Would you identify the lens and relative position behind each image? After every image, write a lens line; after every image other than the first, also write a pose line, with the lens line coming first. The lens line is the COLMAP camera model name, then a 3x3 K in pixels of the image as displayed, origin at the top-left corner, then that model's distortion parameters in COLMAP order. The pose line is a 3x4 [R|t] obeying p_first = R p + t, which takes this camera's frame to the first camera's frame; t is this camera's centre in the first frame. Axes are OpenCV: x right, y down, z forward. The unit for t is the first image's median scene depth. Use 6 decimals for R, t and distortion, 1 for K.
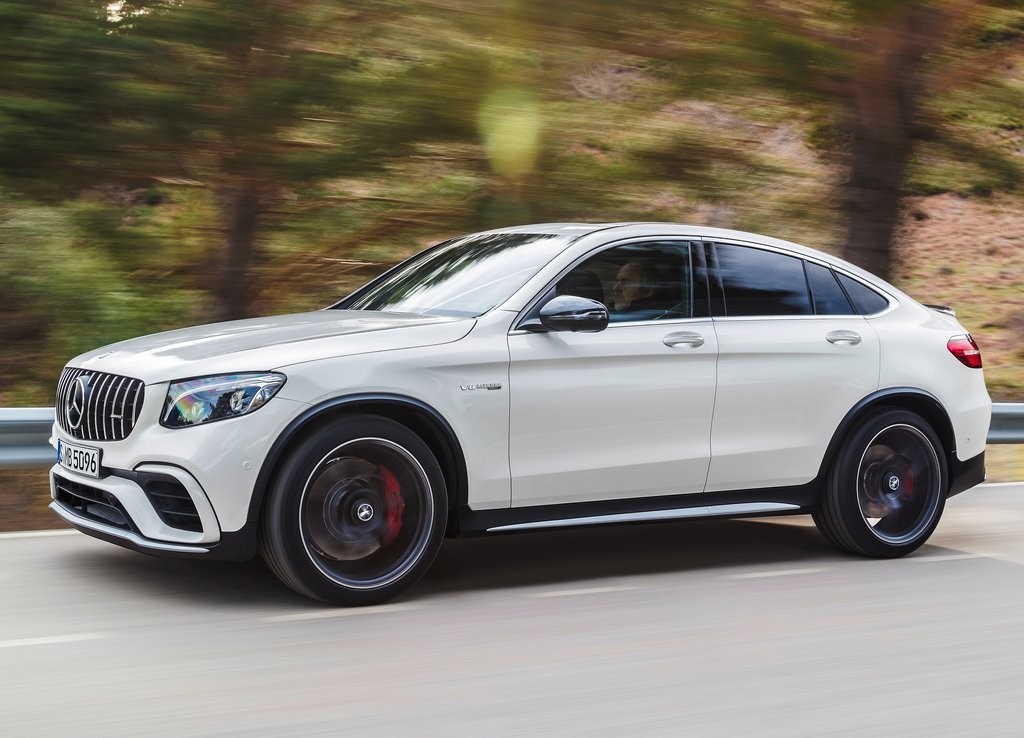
lens RADIAL K [[1422.4, 0, 512.0], [0, 1422.4, 369.0], [0, 0, 1]] dist [-0.000883, -0.005430]
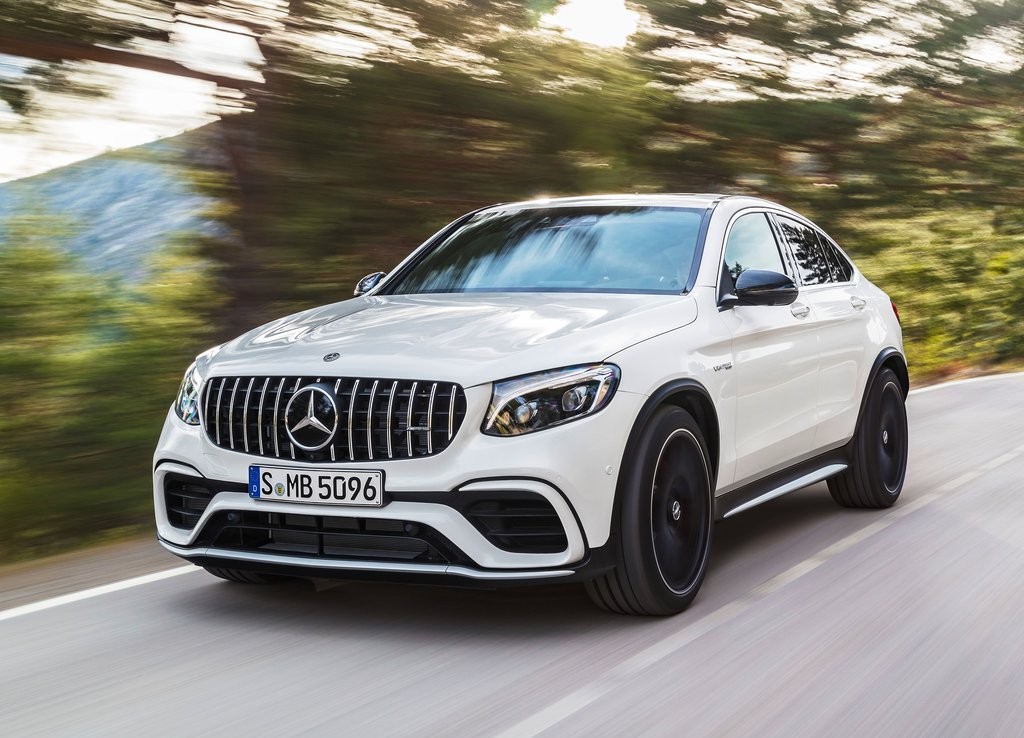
lens RADIAL K [[1422.4, 0, 512.0], [0, 1422.4, 369.0], [0, 0, 1]] dist [-0.000883, -0.005430]
pose [[0.858682, -0.065555, 0.508298, -0.656710], [0.055112, 0.997846, 0.035589, -0.028064], [-0.509536, -0.002546, 0.860445, 0.263816]]
